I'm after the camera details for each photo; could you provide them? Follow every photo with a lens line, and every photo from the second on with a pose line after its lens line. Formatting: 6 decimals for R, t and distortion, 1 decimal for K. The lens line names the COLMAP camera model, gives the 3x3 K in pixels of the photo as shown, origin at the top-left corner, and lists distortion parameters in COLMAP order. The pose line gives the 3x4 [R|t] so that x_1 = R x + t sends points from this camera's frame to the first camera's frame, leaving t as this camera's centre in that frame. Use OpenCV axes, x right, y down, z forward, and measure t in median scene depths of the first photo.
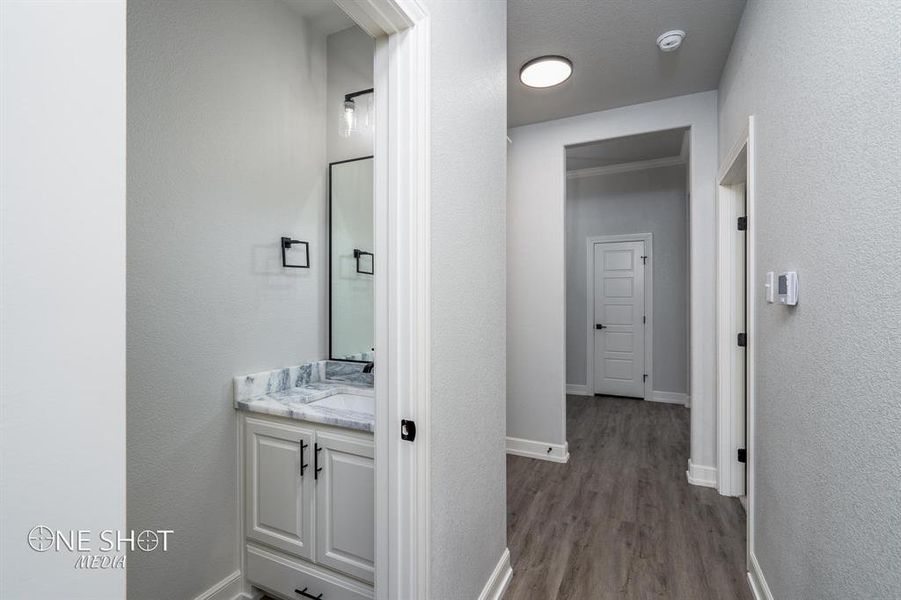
lens RADIAL K [[411.9, 0, 447.3], [0, 411.9, 294.8], [0, 0, 1]] dist [-0.005034, 0.001644]
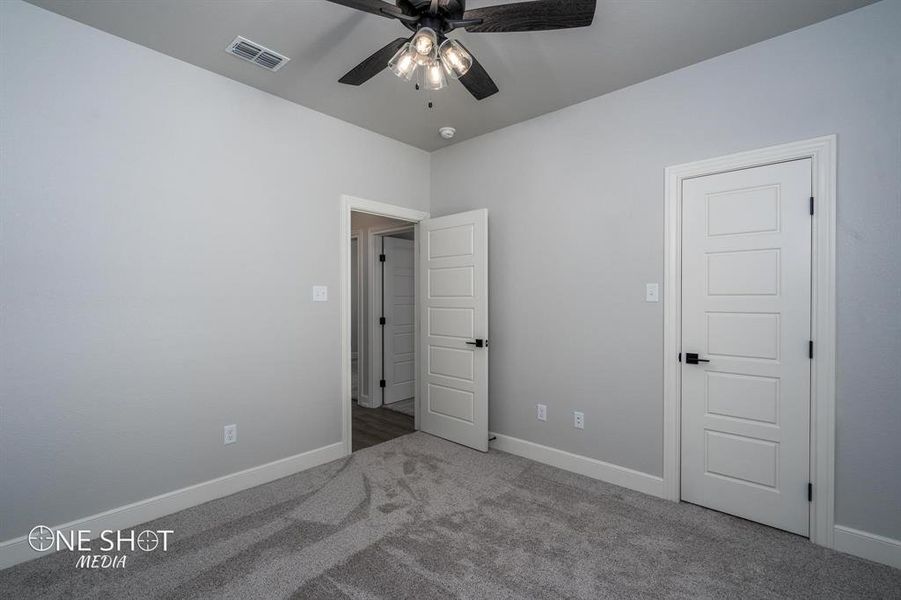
lens RADIAL K [[411.9, 0, 458.7], [0, 411.9, 301.6], [0, 0, 1]] dist [-0.005034, 0.001644]
pose [[0.960130, -0.003098, -0.279536, 0.316766], [0.009002, 0.999763, 0.019838, 0.003487], [0.279408, -0.021563, 0.959930, 0.628920]]
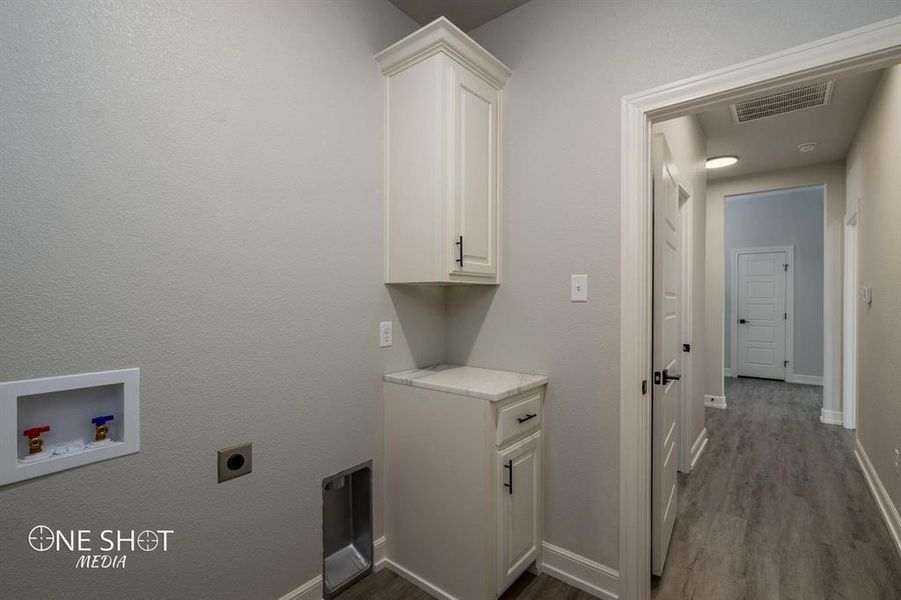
lens RADIAL K [[411.9, 0, 443.5], [0, 411.9, 297.9], [0, 0, 1]] dist [-0.005034, 0.001644]
pose [[0.970785, 0.001455, -0.239945, -0.264003], [0.000512, 0.999967, 0.008136, -0.005049], [0.239949, -0.008021, 0.970752, -0.526488]]
